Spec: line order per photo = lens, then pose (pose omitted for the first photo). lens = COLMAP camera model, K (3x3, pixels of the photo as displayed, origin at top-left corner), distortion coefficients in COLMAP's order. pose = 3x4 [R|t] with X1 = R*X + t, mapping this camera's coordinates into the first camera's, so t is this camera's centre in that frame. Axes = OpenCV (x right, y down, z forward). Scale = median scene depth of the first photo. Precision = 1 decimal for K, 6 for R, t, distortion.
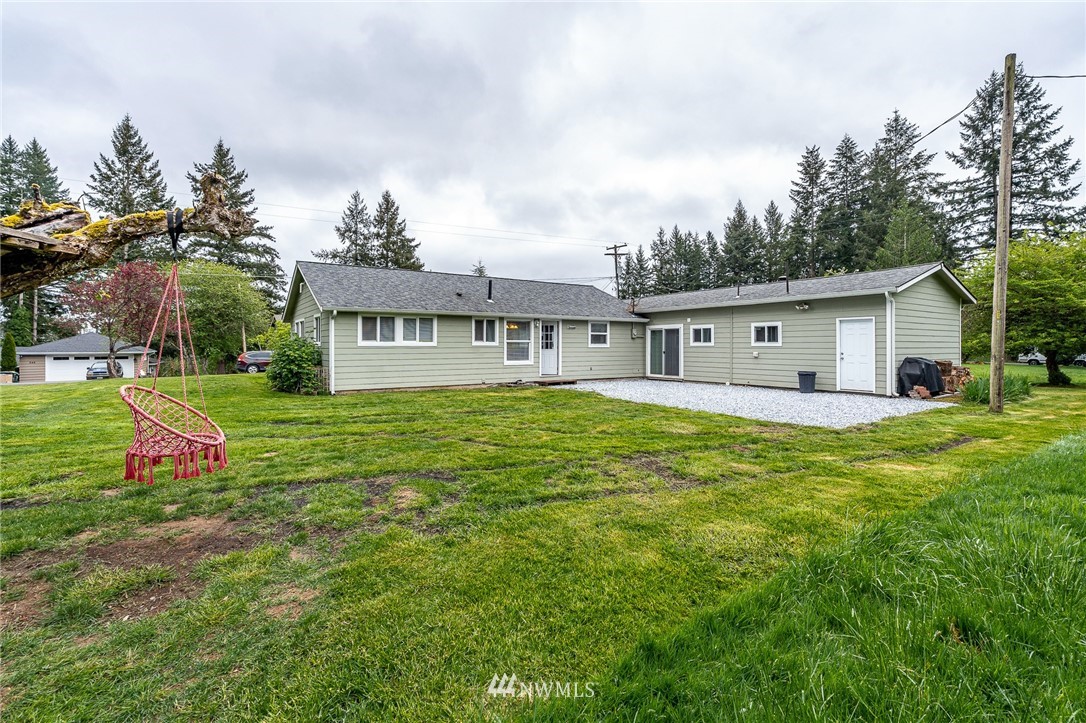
lens RADIAL K [[499.8, 0, 553.0], [0, 499.8, 355.6], [0, 0, 1]] dist [-0.001069, 0.000222]
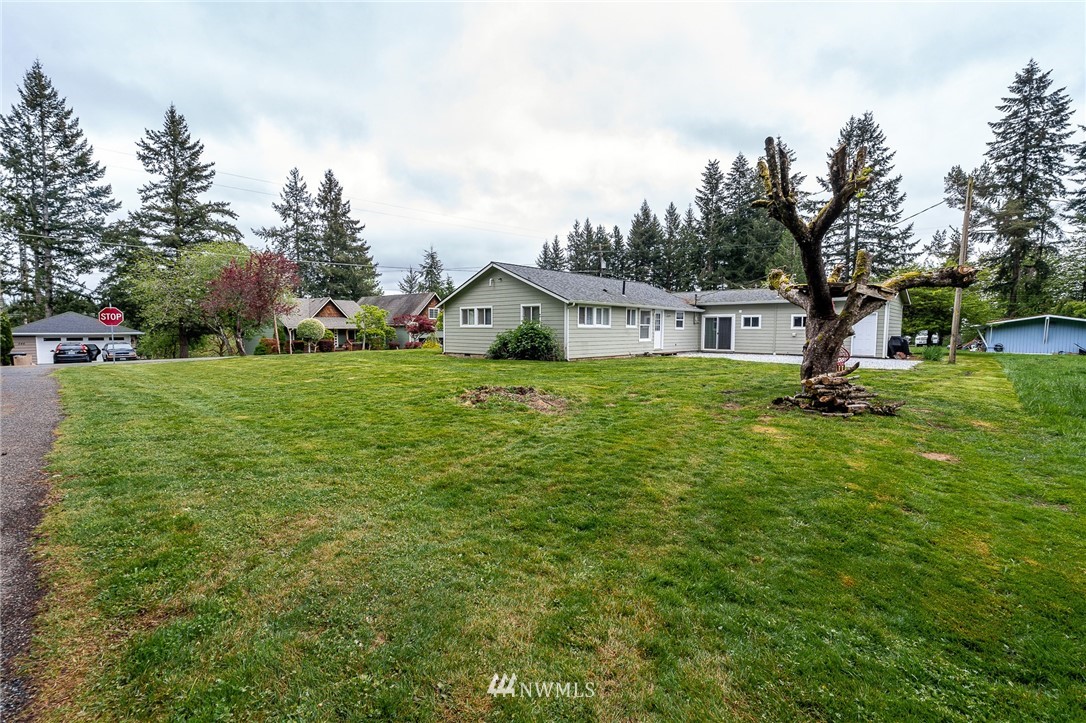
lens RADIAL K [[492.0, 0, 545.3], [0, 492.0, 376.3], [0, 0, 1]] dist [-0.000908, 0.001286]
pose [[0.971230, -0.018051, 0.237457, -0.200382], [-0.000076, 0.997100, 0.076108, 0.002978], [-0.238142, -0.073936, 0.968412, -0.088939]]
